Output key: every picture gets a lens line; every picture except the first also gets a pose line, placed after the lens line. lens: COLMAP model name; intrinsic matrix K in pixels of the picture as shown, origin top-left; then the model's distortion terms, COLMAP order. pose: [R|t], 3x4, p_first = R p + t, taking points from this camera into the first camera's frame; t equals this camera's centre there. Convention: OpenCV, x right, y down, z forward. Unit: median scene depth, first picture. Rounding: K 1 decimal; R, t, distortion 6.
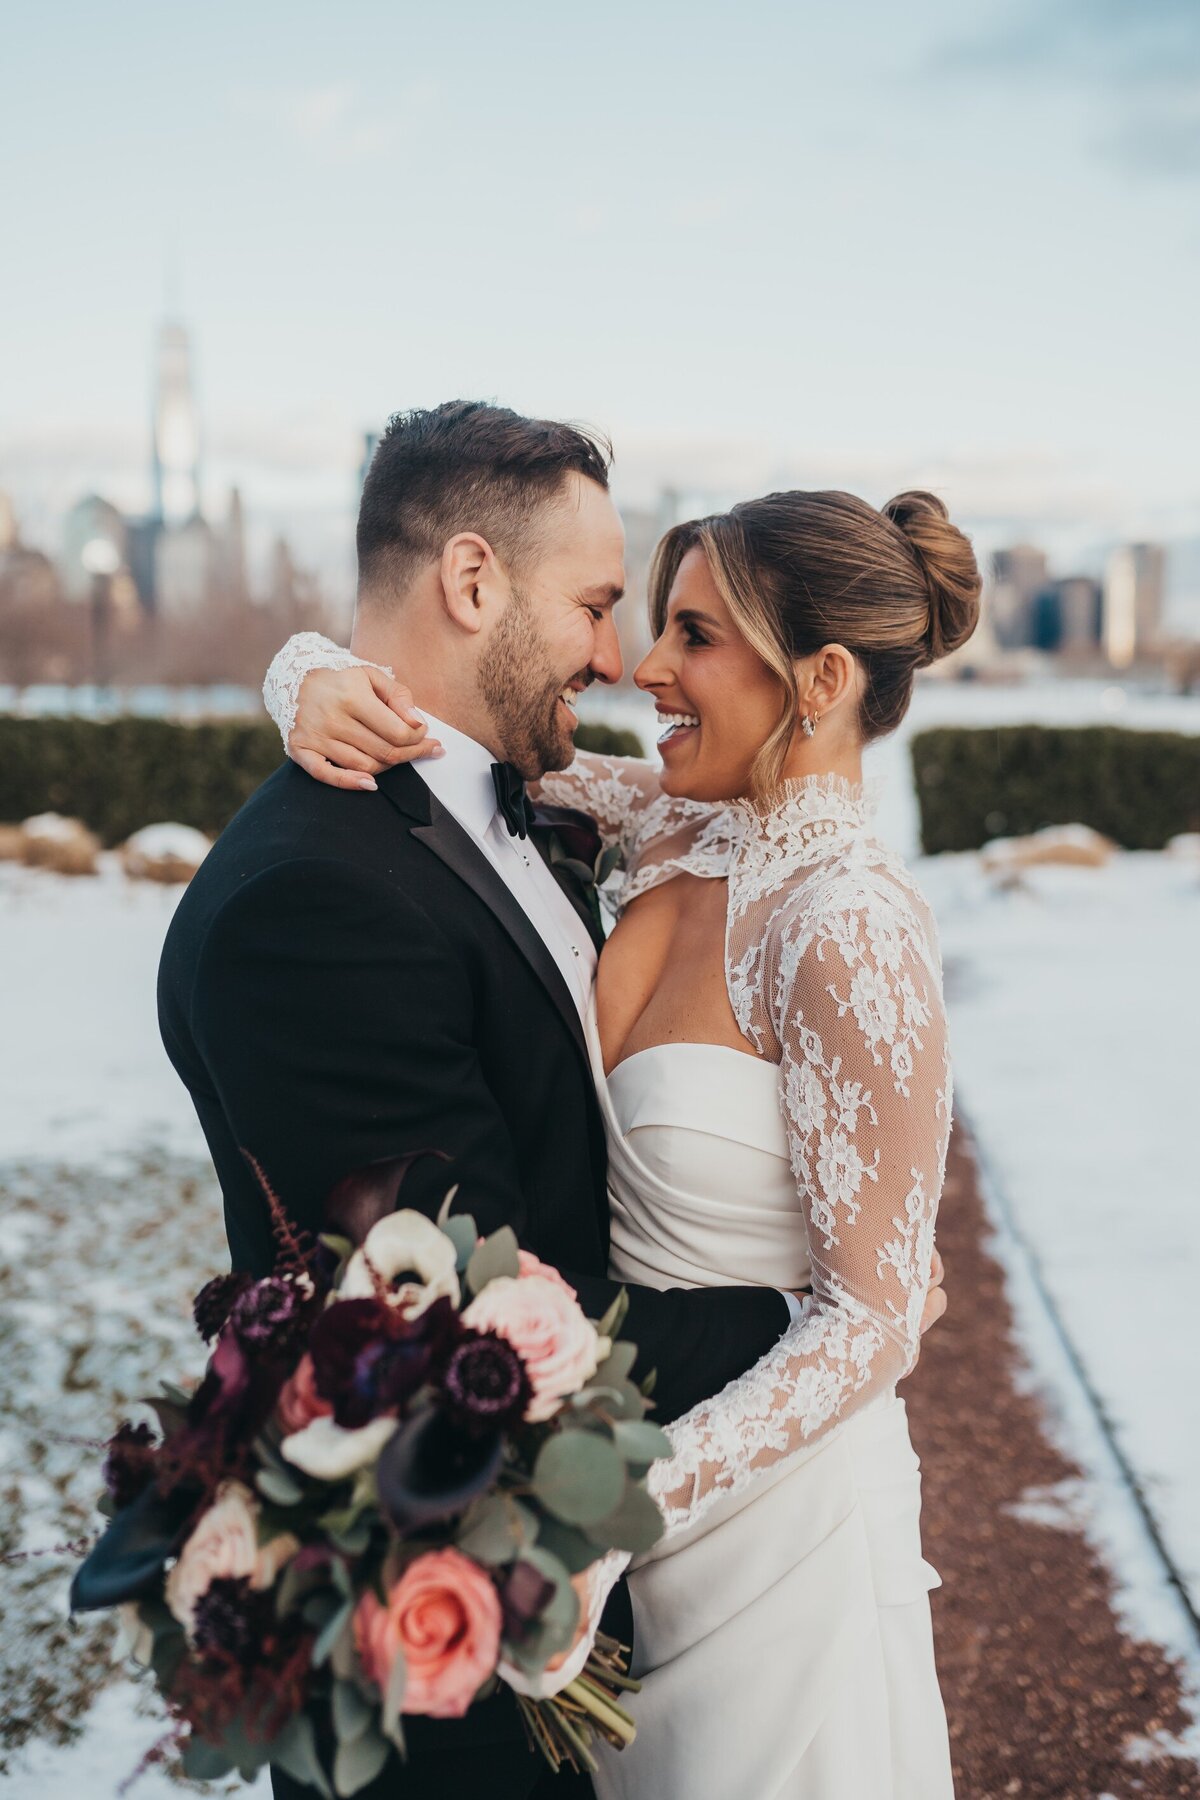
lens RADIAL K [[1837.5, 0, 605.0], [0, 1837.5, 946.9], [0, 0, 1]] dist [-0.021183, -0.004248]
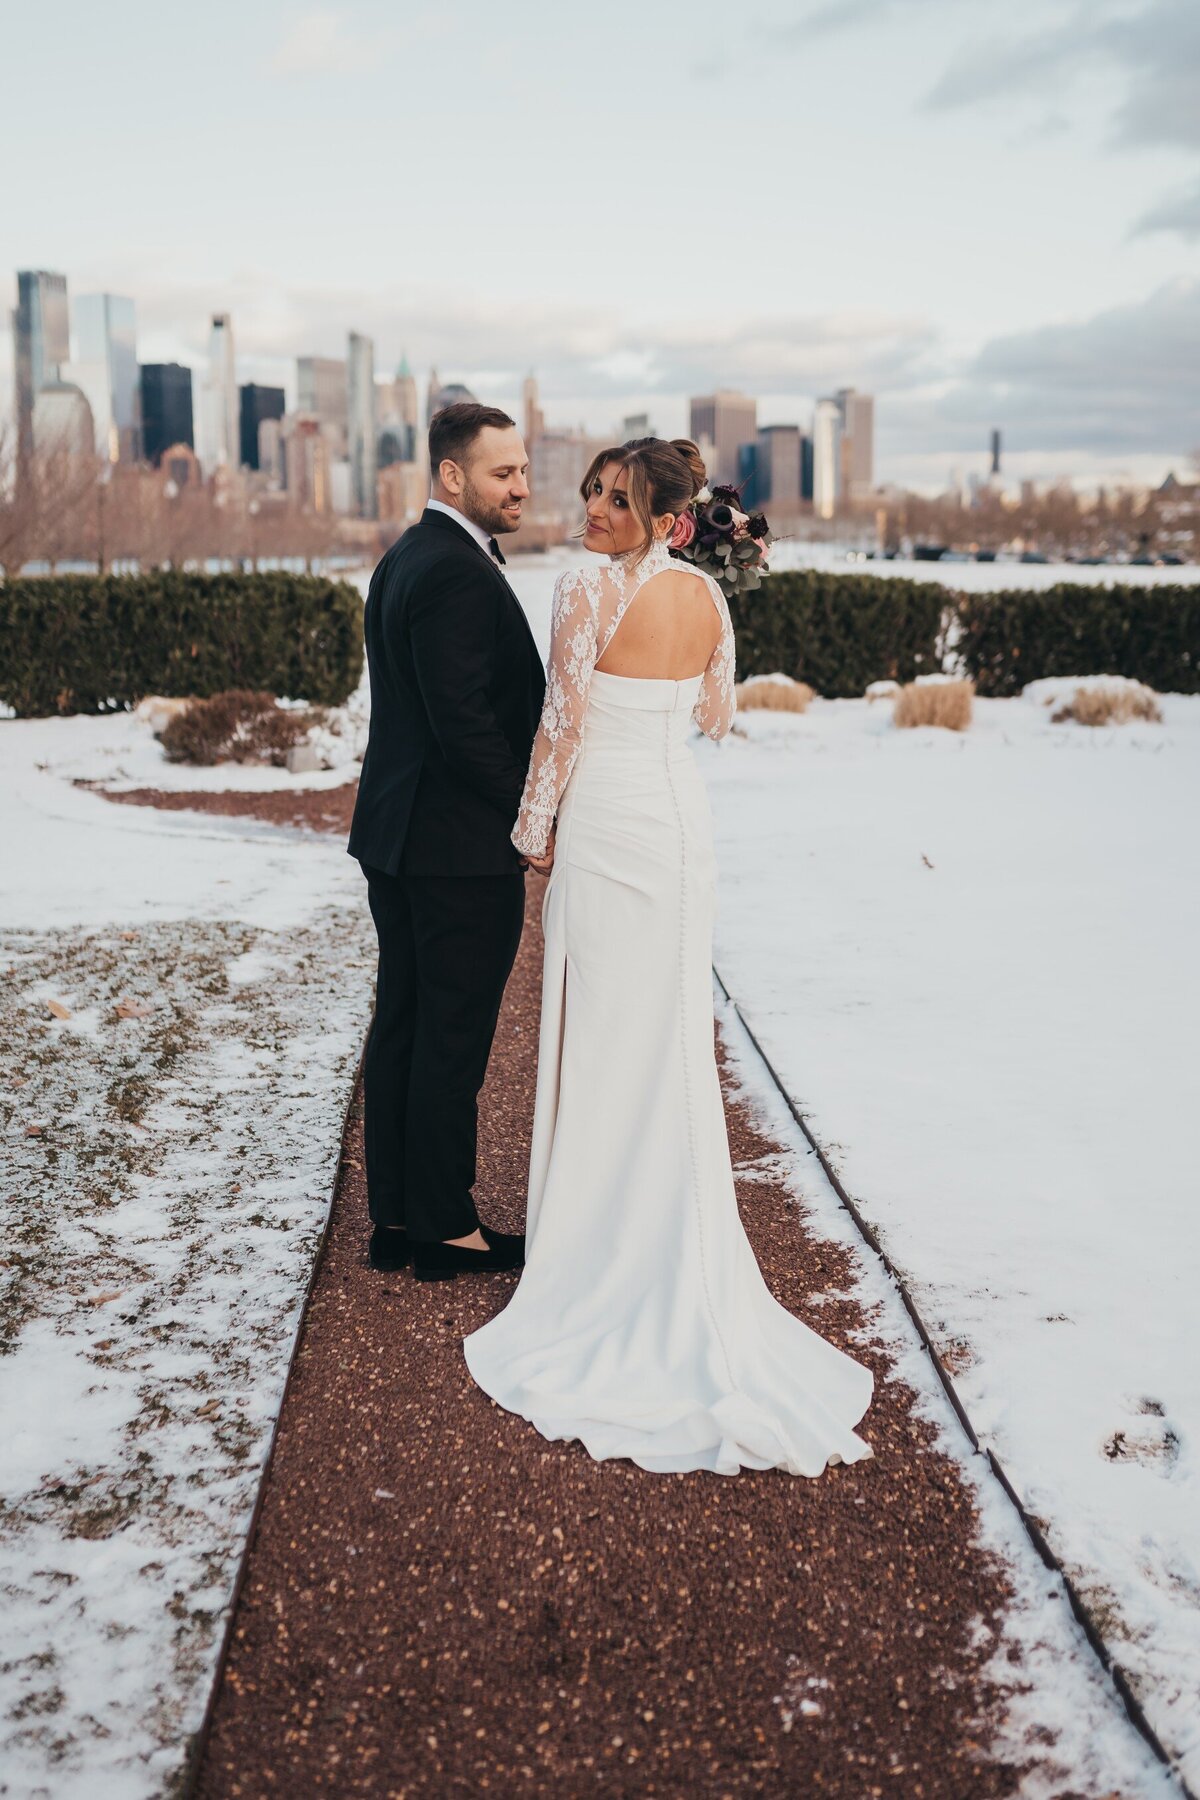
lens RADIAL K [[2114.1, 0, 600.0], [0, 2114.1, 900.0], [0, 0, 1]] dist [-0.039658, -0.001084]
pose [[0.987608, -0.035977, 0.152762, -0.174059], [0.032350, 0.999134, 0.026160, 0.142687], [-0.153571, -0.020894, 0.987917, -0.906301]]
